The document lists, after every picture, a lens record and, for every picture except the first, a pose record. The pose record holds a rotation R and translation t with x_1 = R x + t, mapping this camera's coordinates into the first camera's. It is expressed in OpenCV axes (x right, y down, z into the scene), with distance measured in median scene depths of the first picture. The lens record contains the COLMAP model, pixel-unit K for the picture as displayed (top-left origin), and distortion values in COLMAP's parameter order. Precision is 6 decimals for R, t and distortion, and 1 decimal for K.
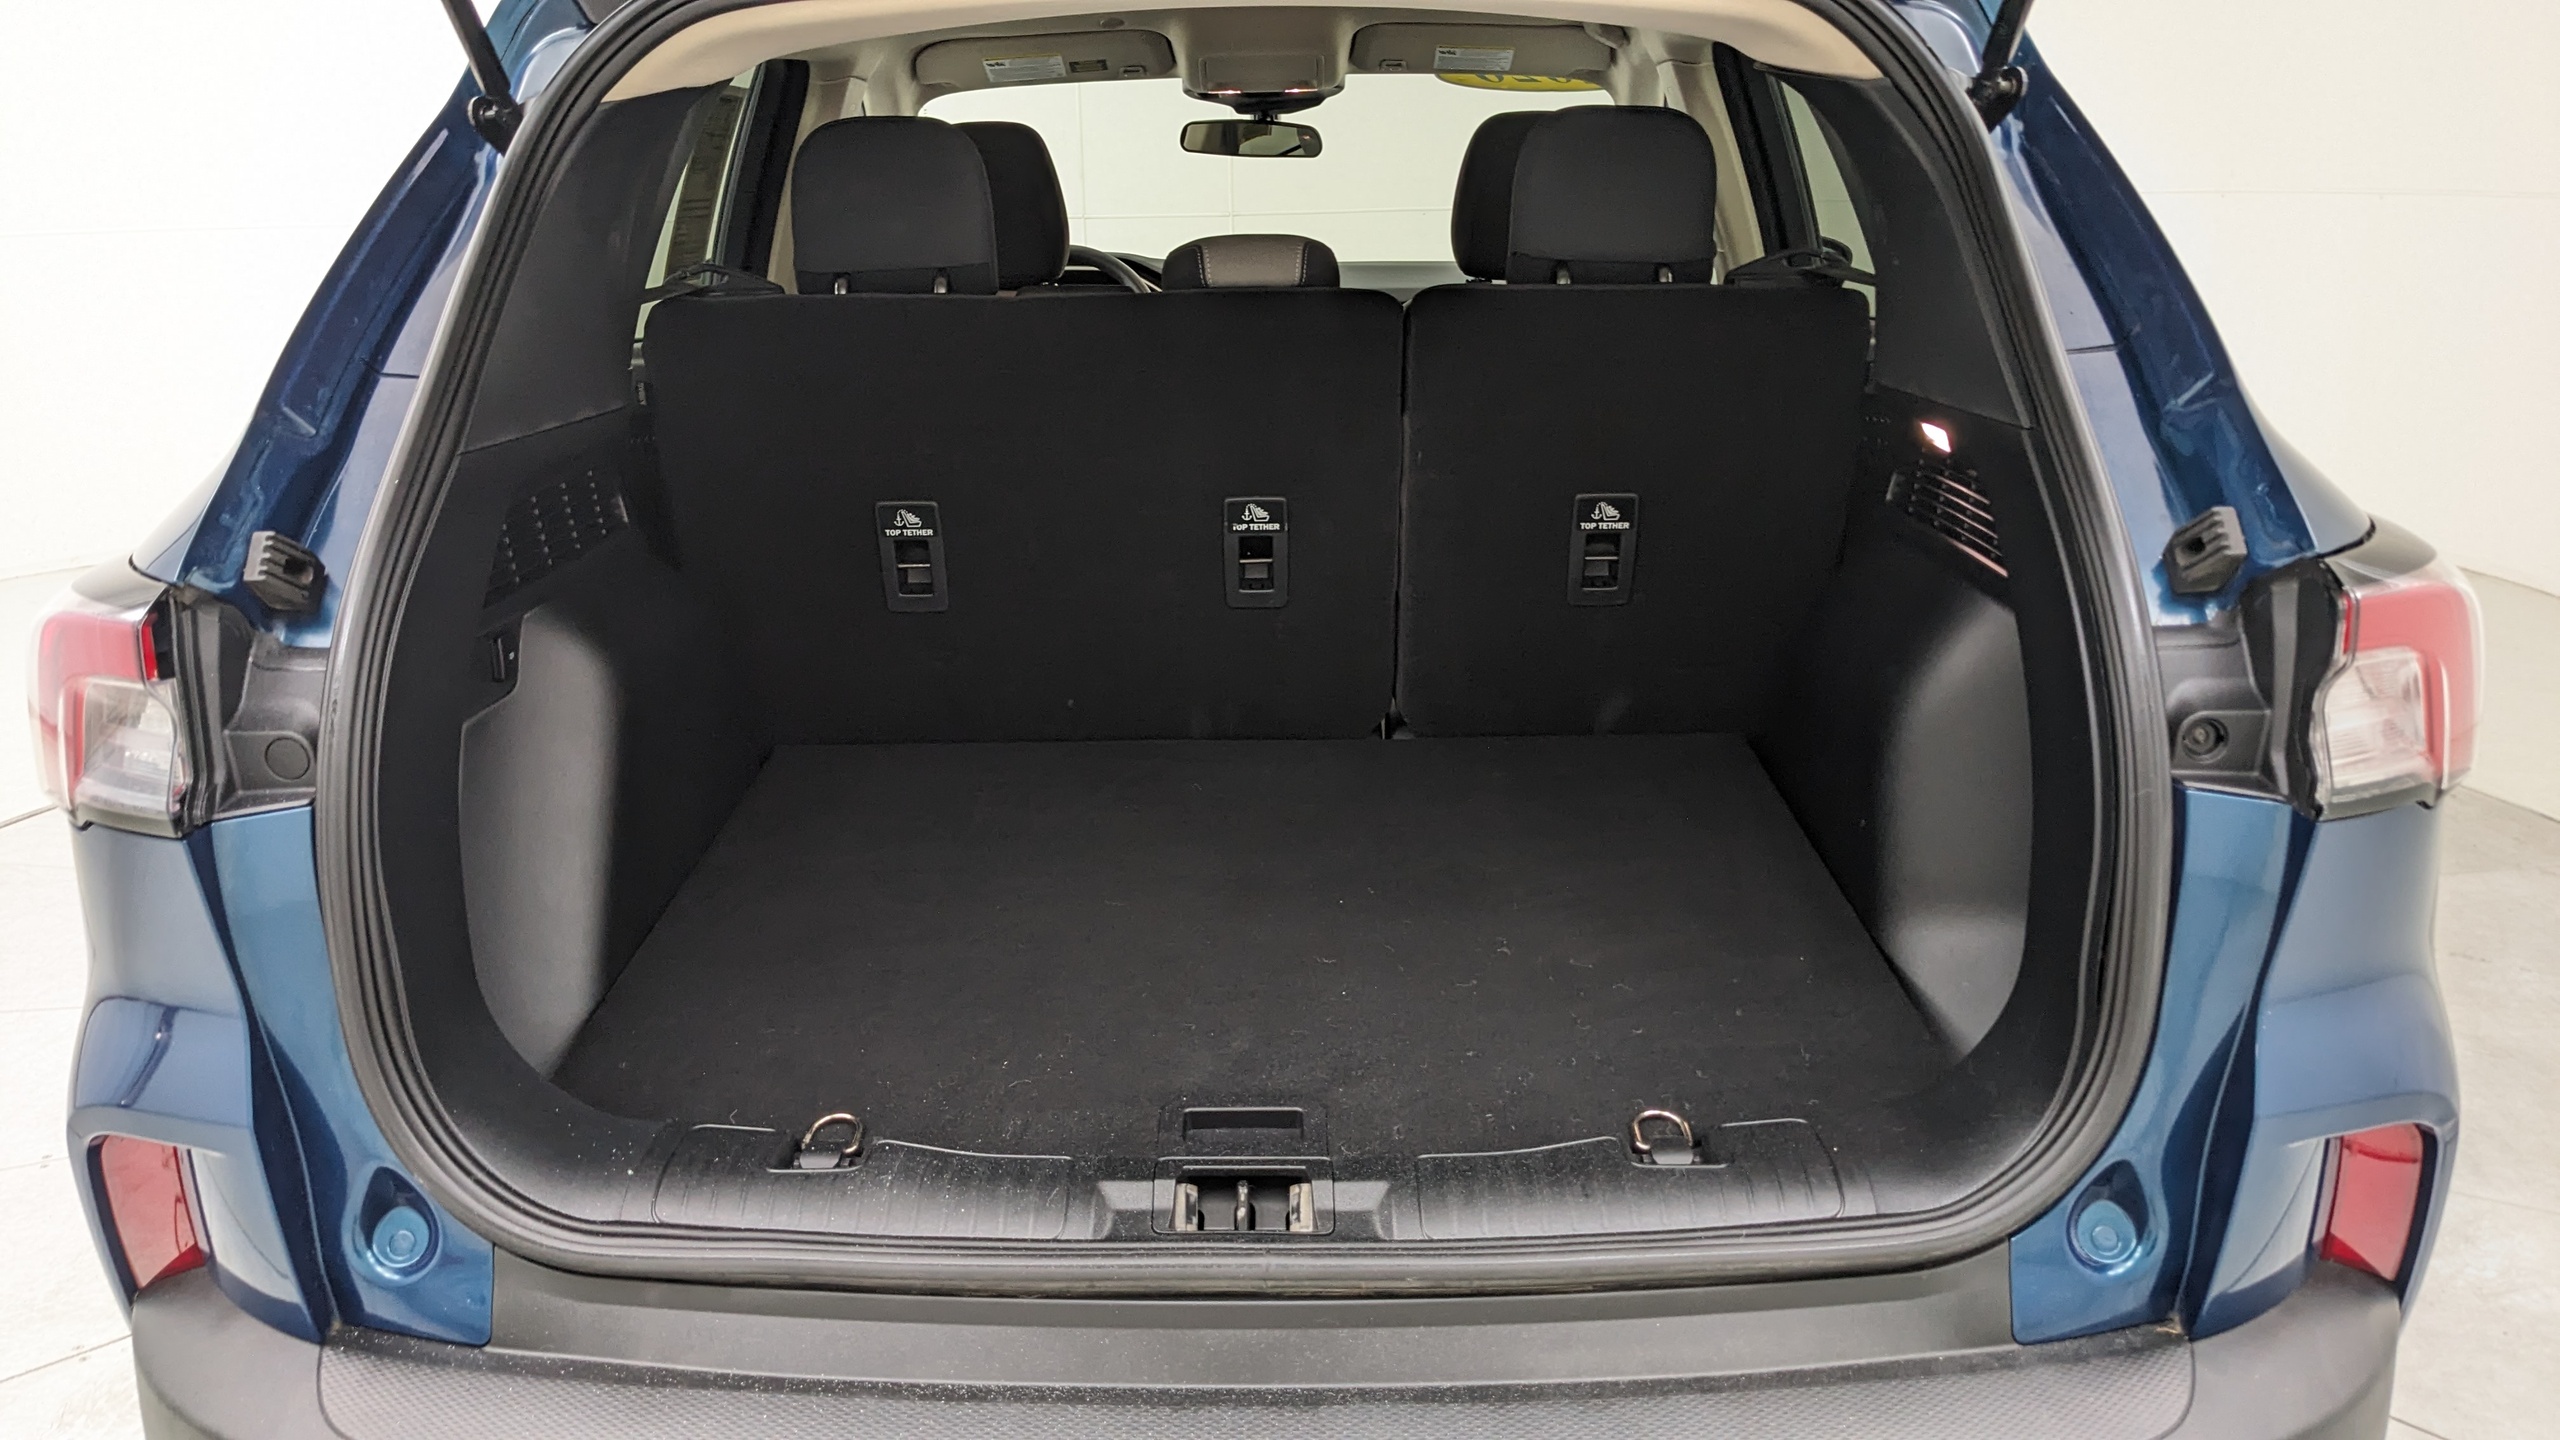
lens RADIAL K [[2062.6, 0, 1272.3], [0, 2062.6, 699.3], [0, 0, 1]] dist [0.068058, -0.124996]
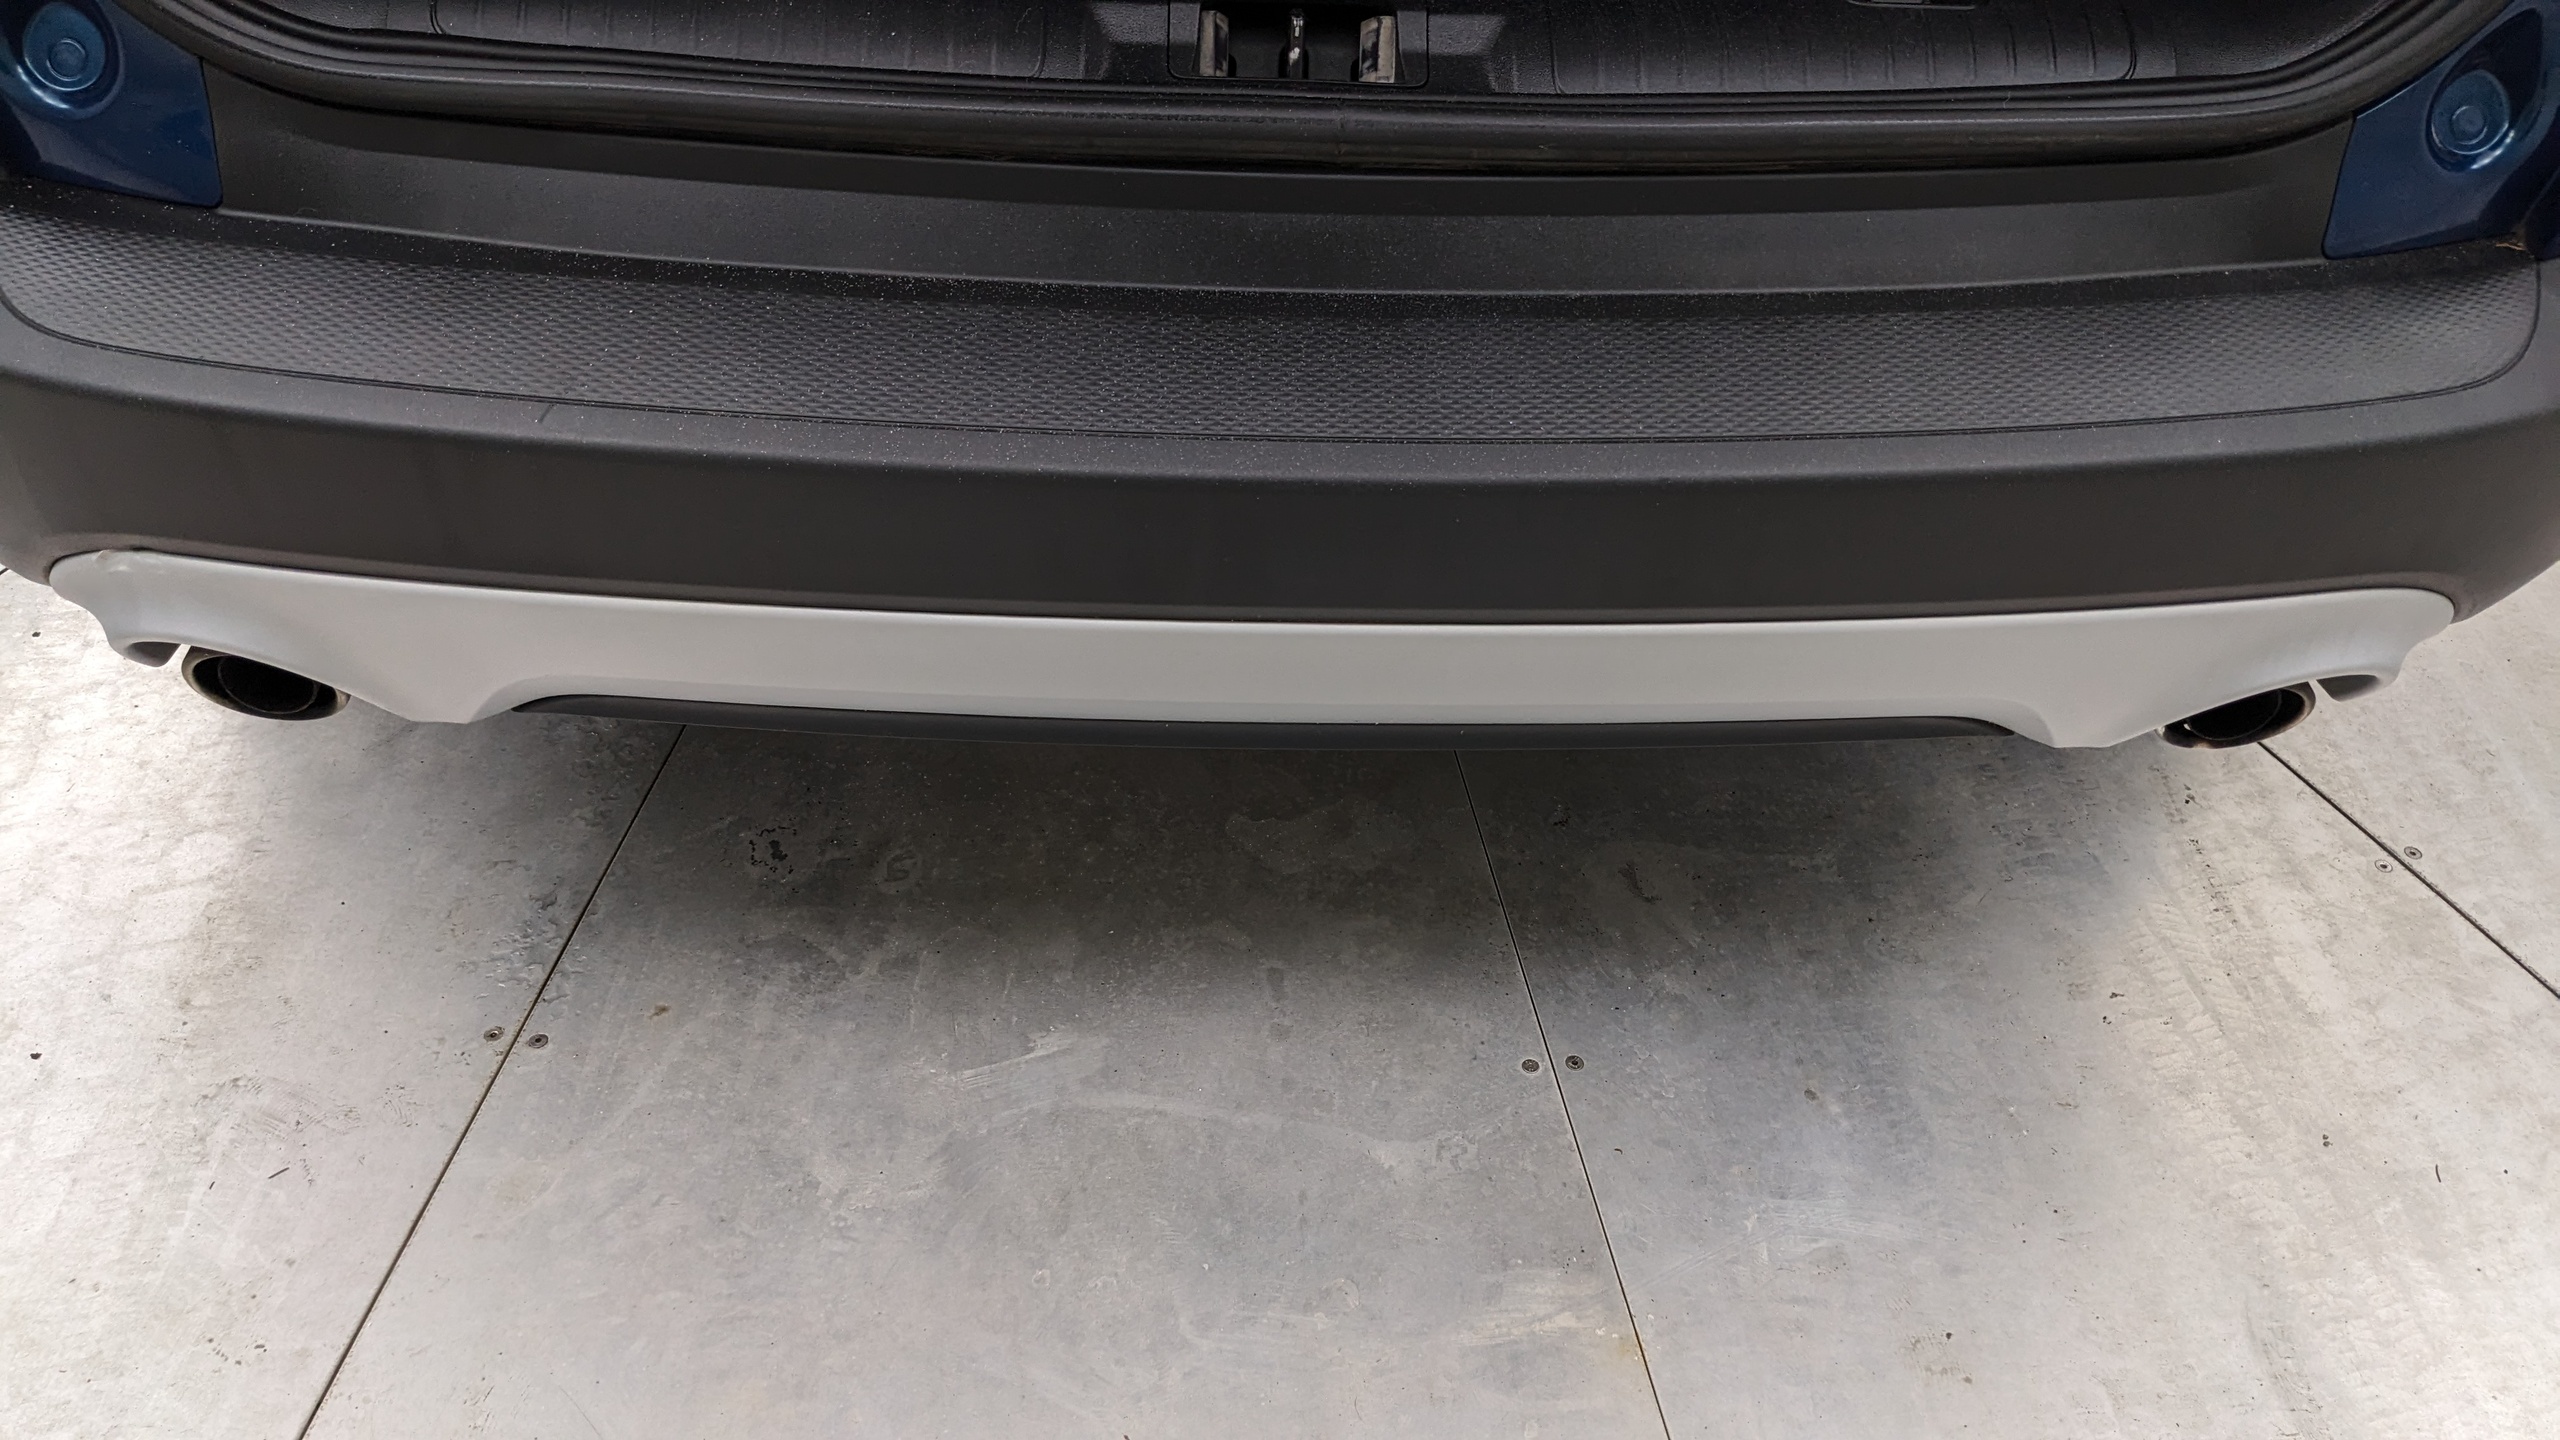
lens RADIAL K [[2097.4, 0, 1292.2], [0, 2097.4, 701.9], [0, 0, 1]] dist [0.046221, -0.104395]
pose [[0.998366, 0.011398, 0.056002, -0.054360], [-0.036264, 0.883706, 0.466636, 0.112615], [-0.044171, -0.467904, 0.882675, 0.277405]]
